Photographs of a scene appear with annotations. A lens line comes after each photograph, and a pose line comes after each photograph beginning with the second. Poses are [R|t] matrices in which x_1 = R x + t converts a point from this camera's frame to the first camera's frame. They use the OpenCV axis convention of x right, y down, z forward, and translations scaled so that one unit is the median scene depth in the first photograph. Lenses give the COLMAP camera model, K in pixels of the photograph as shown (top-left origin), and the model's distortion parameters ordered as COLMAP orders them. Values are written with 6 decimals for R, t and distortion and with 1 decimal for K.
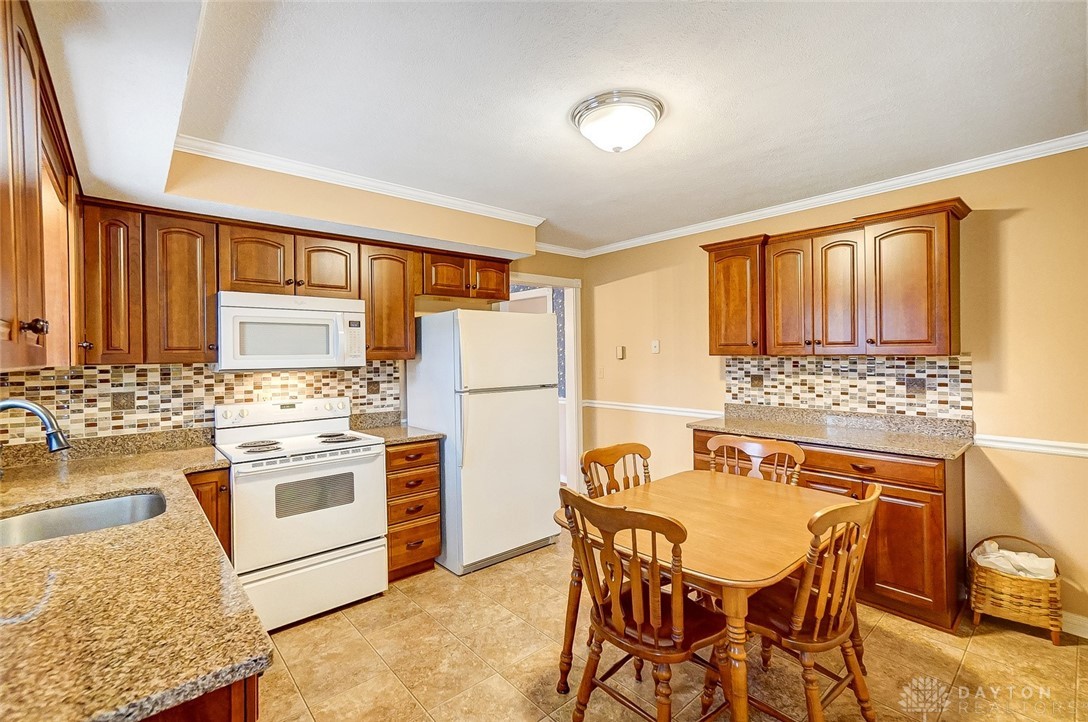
lens RADIAL K [[473.0, 0, 541.1], [0, 473.0, 355.1], [0, 0, 1]] dist [-0.003537, 0.007681]
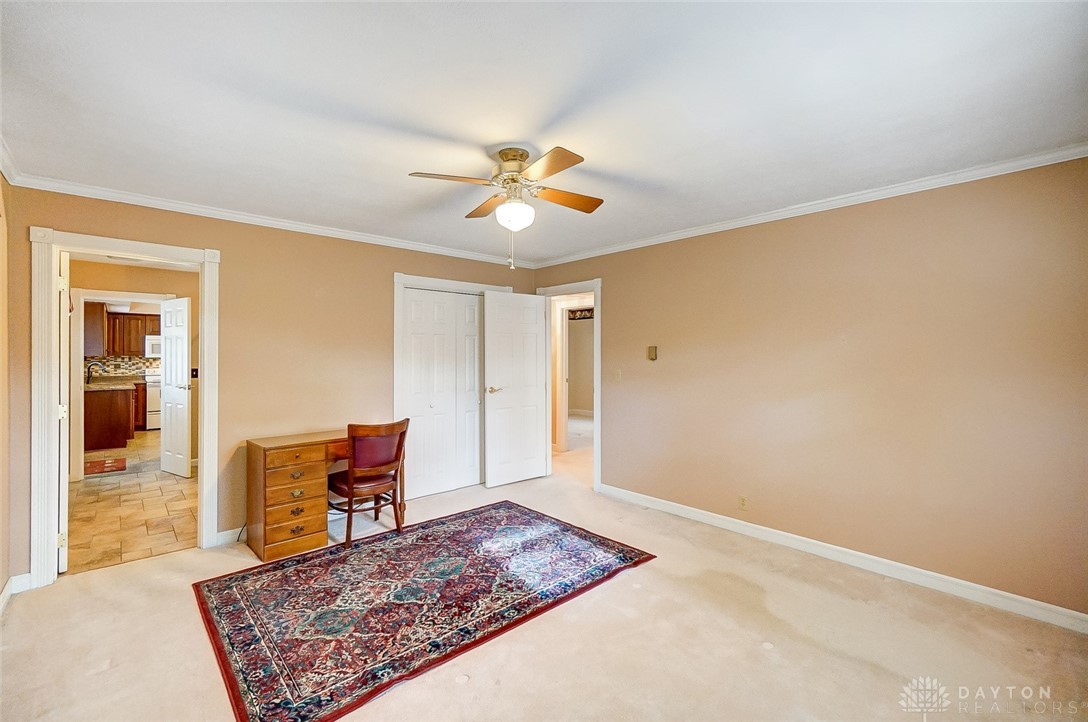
lens RADIAL K [[473.0, 0, 550.2], [0, 473.0, 360.4], [0, 0, 1]] dist [-0.003537, 0.007681]
pose [[0.999333, 0.015164, 0.033221, 2.023461], [-0.015549, 0.999815, 0.011341, -0.032329], [-0.033043, -0.011849, 0.999384, -2.400204]]
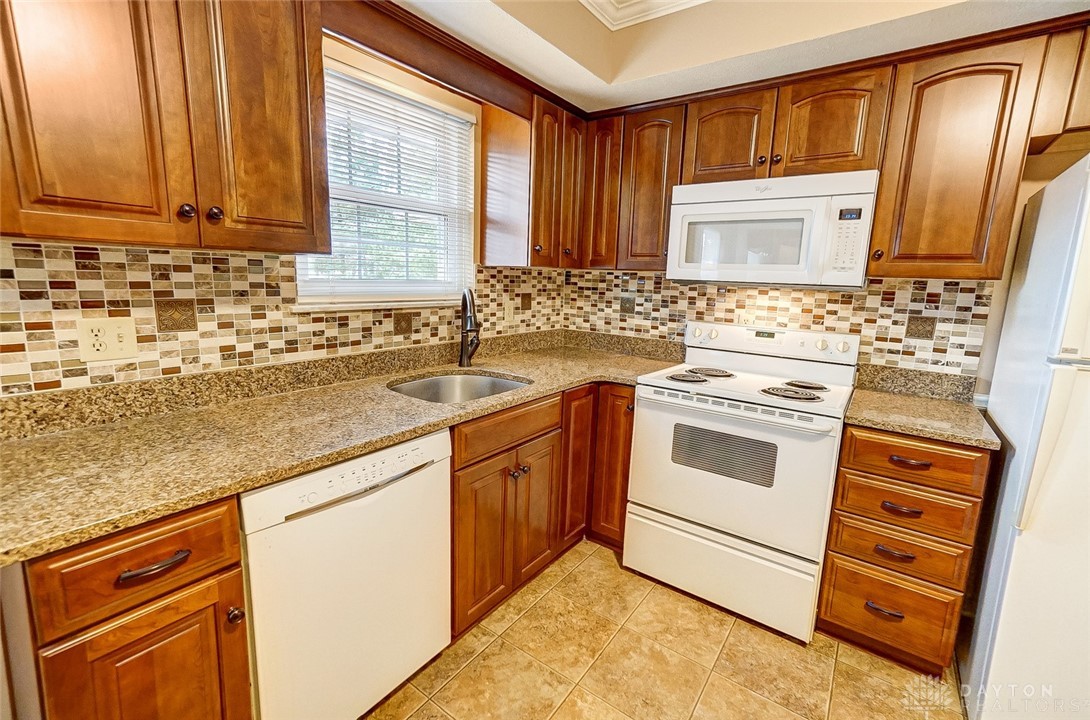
lens RADIAL K [[473.9, 0, 546.5], [0, 473.9, 352.0], [0, 0, 1]] dist [-0.003537, 0.007681]
pose [[0.232709, 0.179807, -0.955780, 0.129717], [-0.037542, 0.983689, 0.175917, 0.015742], [0.971822, -0.005056, 0.235664, 0.514505]]
